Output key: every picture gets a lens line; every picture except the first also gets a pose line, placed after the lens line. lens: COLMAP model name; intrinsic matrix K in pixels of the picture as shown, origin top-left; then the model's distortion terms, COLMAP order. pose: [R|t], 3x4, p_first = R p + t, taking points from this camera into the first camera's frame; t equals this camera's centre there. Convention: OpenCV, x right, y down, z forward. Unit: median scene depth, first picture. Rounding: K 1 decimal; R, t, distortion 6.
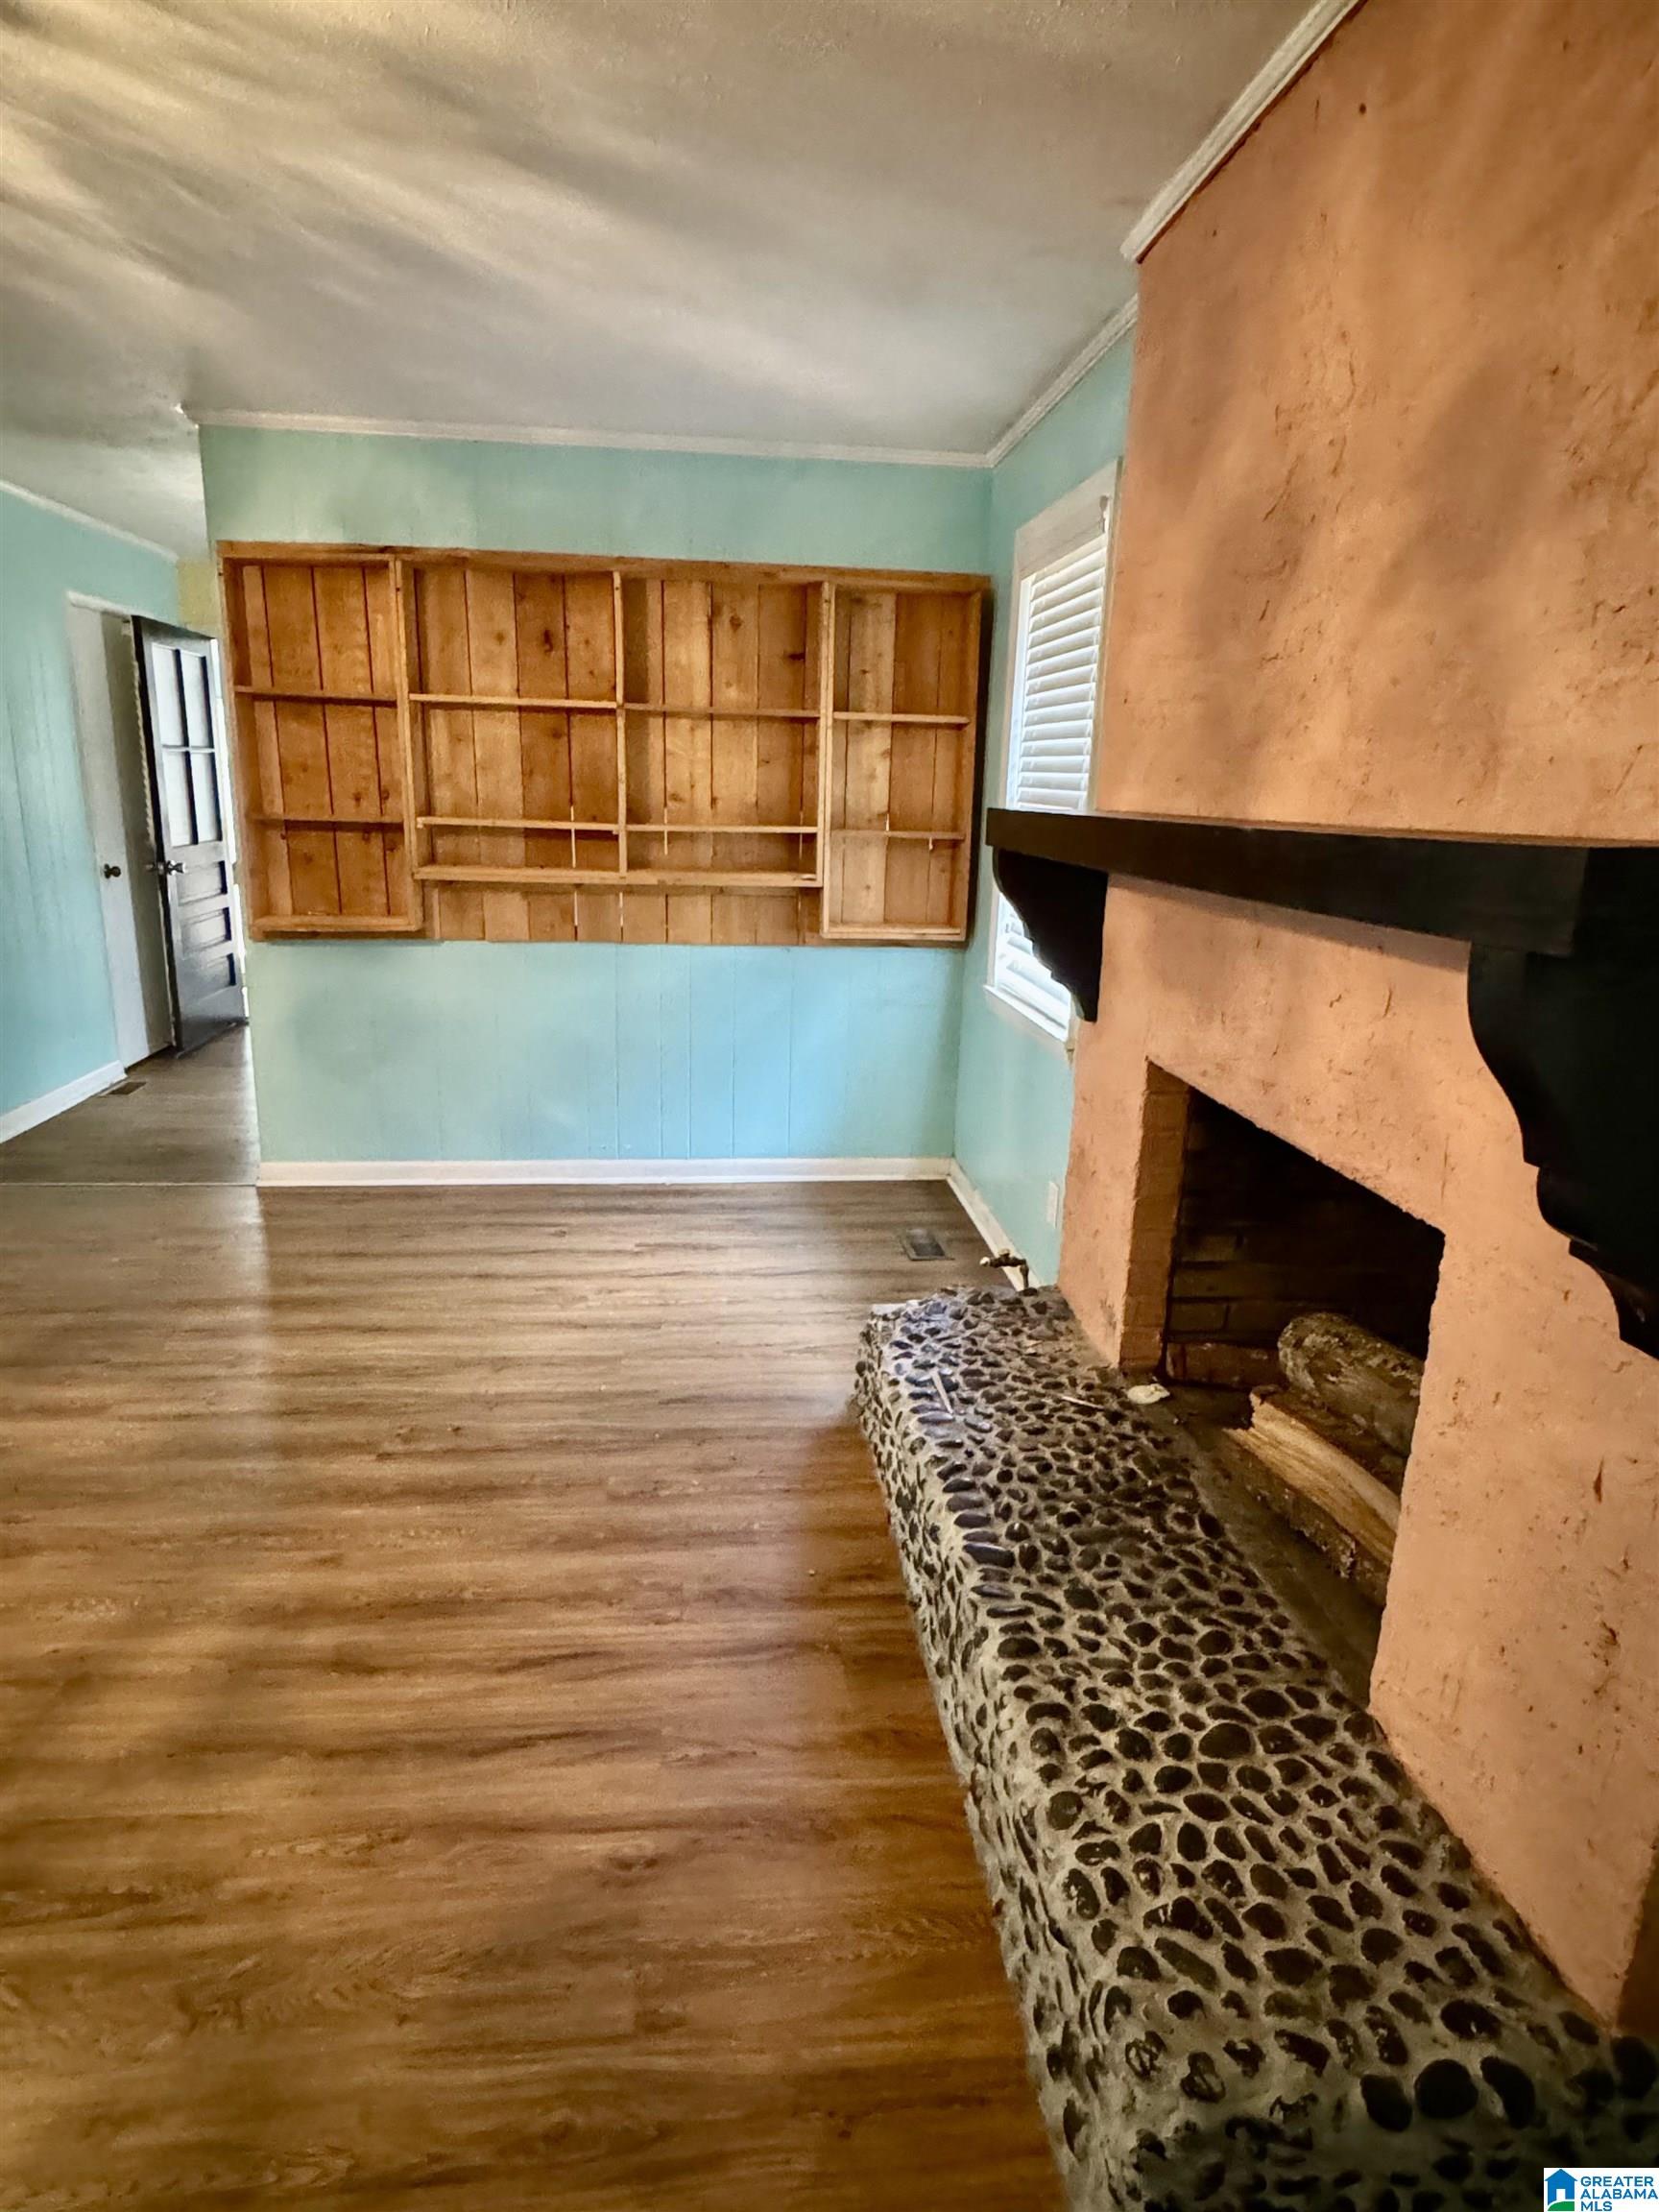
lens RADIAL K [[1226.3, 0, 820.7], [0, 1226.3, 1100.4], [0, 0, 1]] dist [-0.001925, -0.000384]
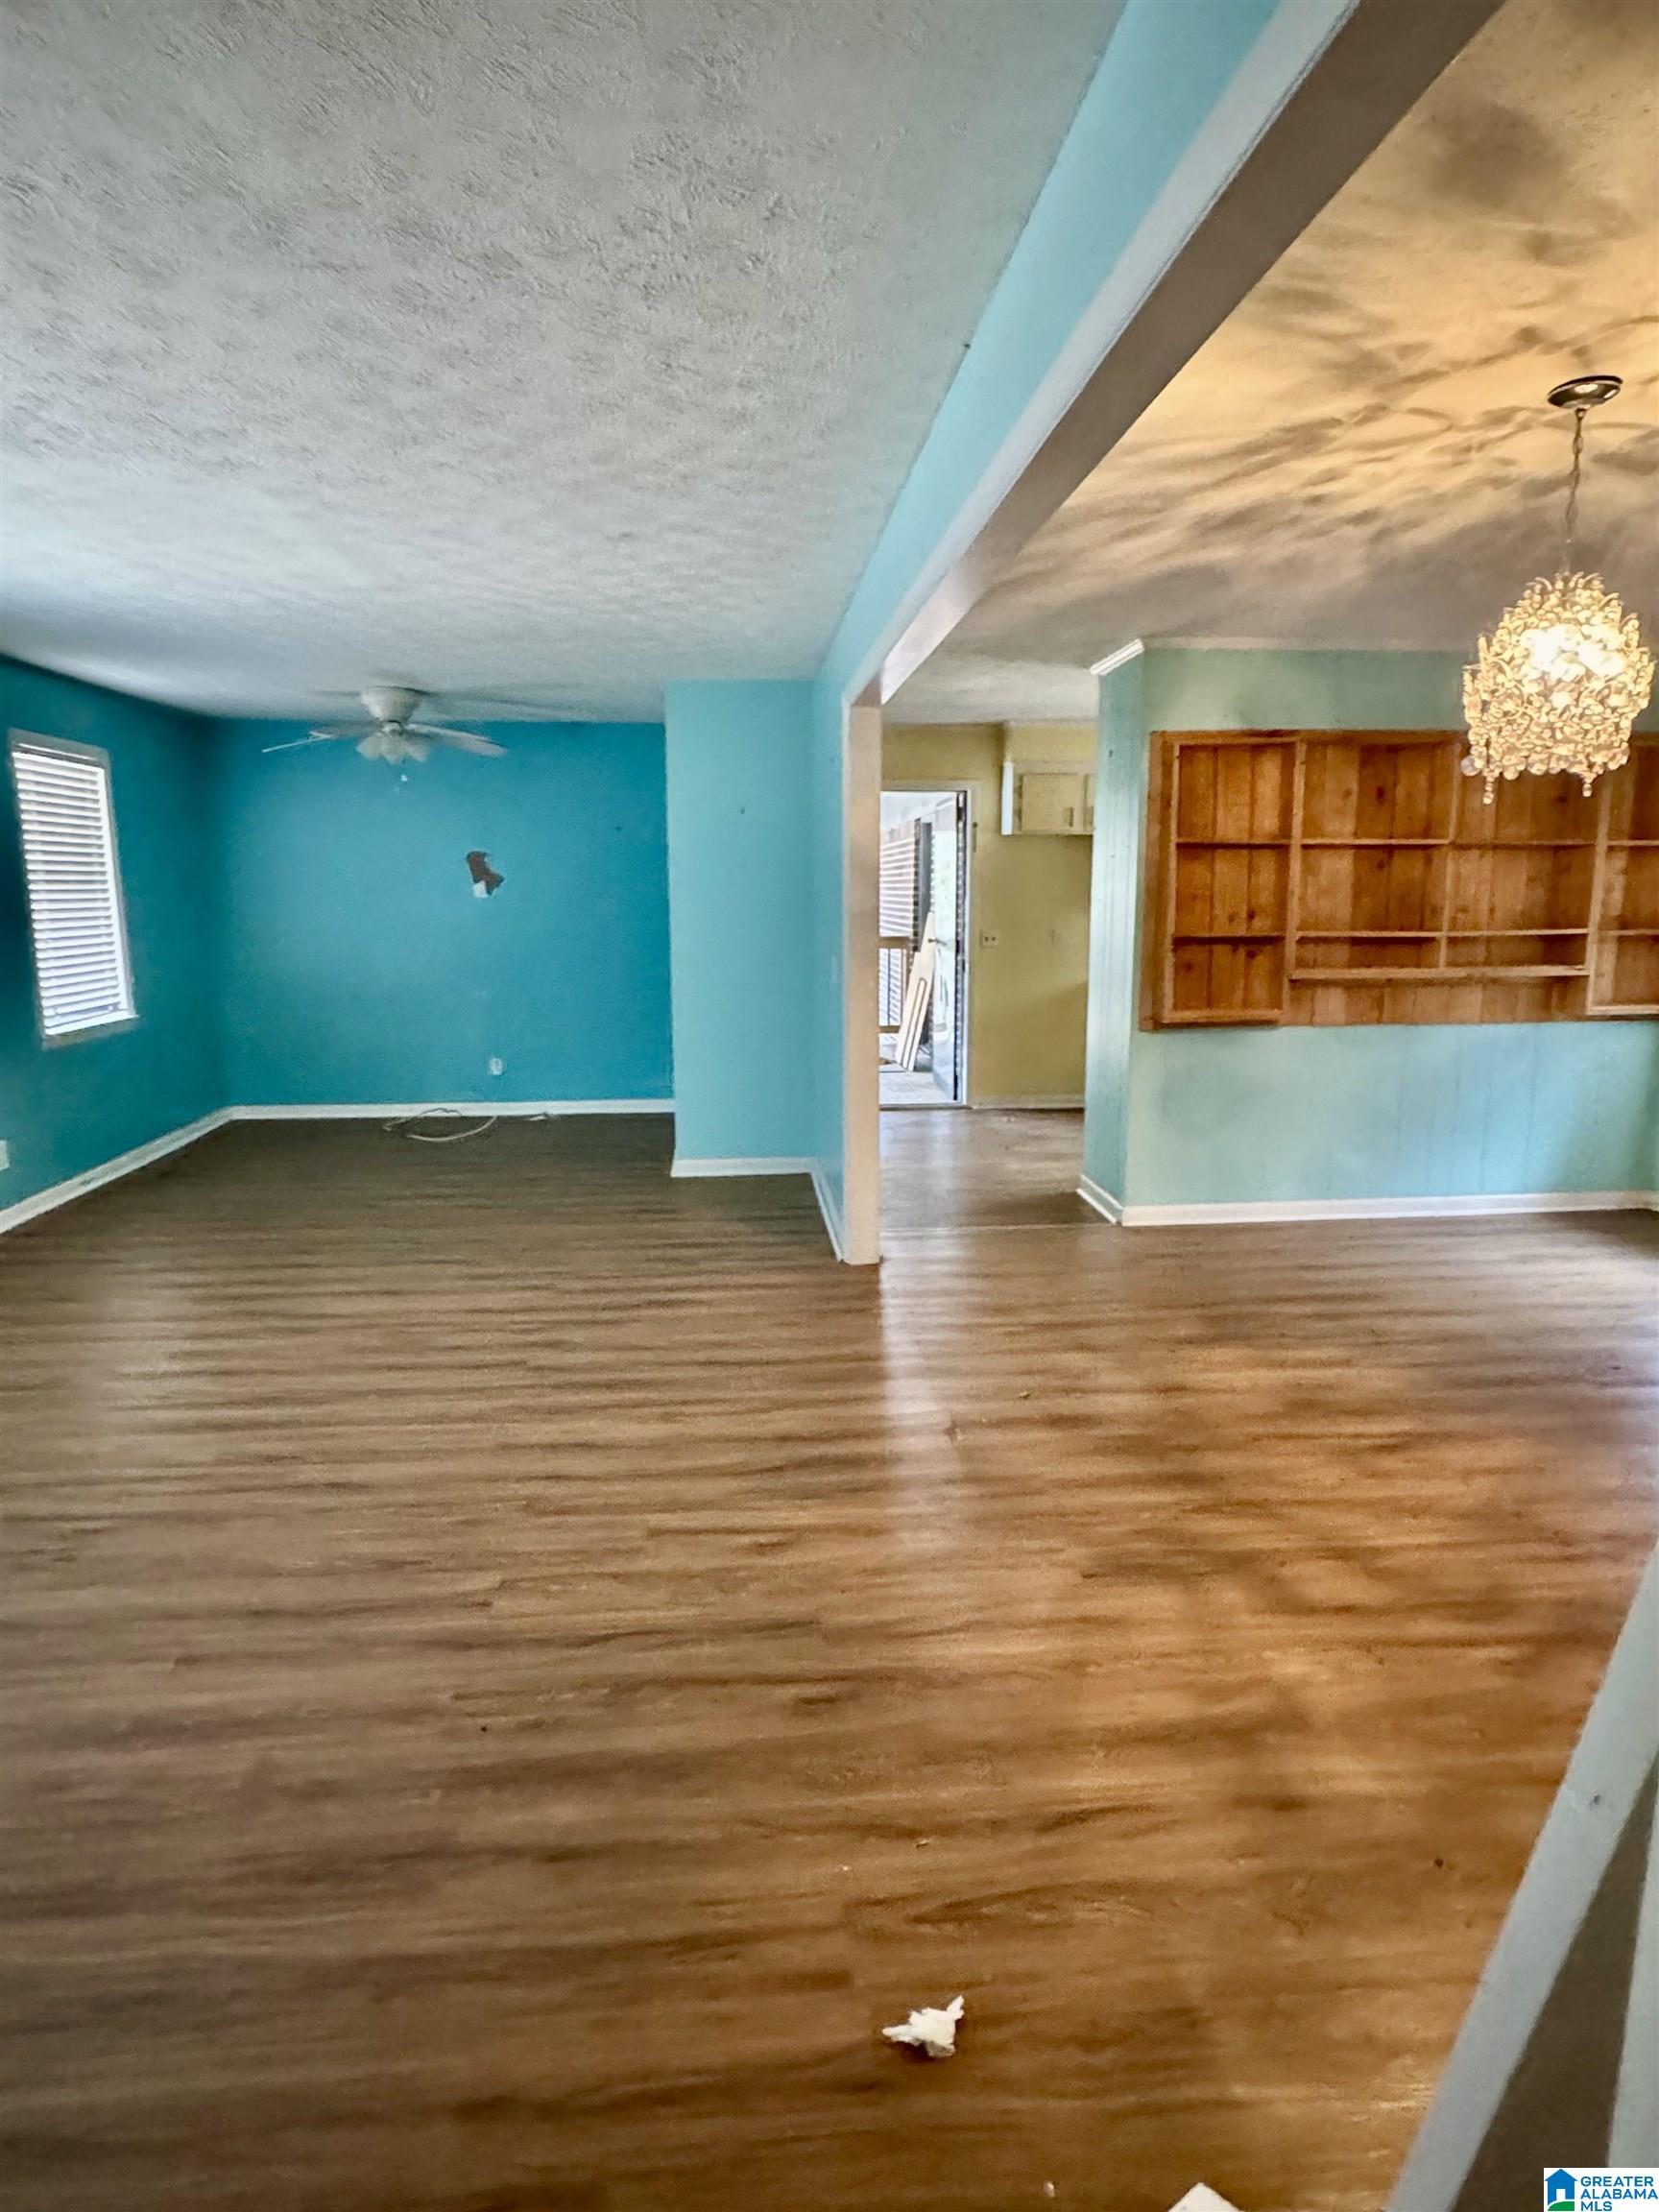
lens RADIAL K [[1226.3, 0, 830.0], [0, 1226.3, 1107.8], [0, 0, 1]] dist [-0.001925, -0.000384]
pose [[0.999297, -0.029143, -0.023580, -0.765260], [0.027304, 0.996818, -0.074891, 0.037254], [0.025688, 0.074195, 0.996913, -0.282141]]
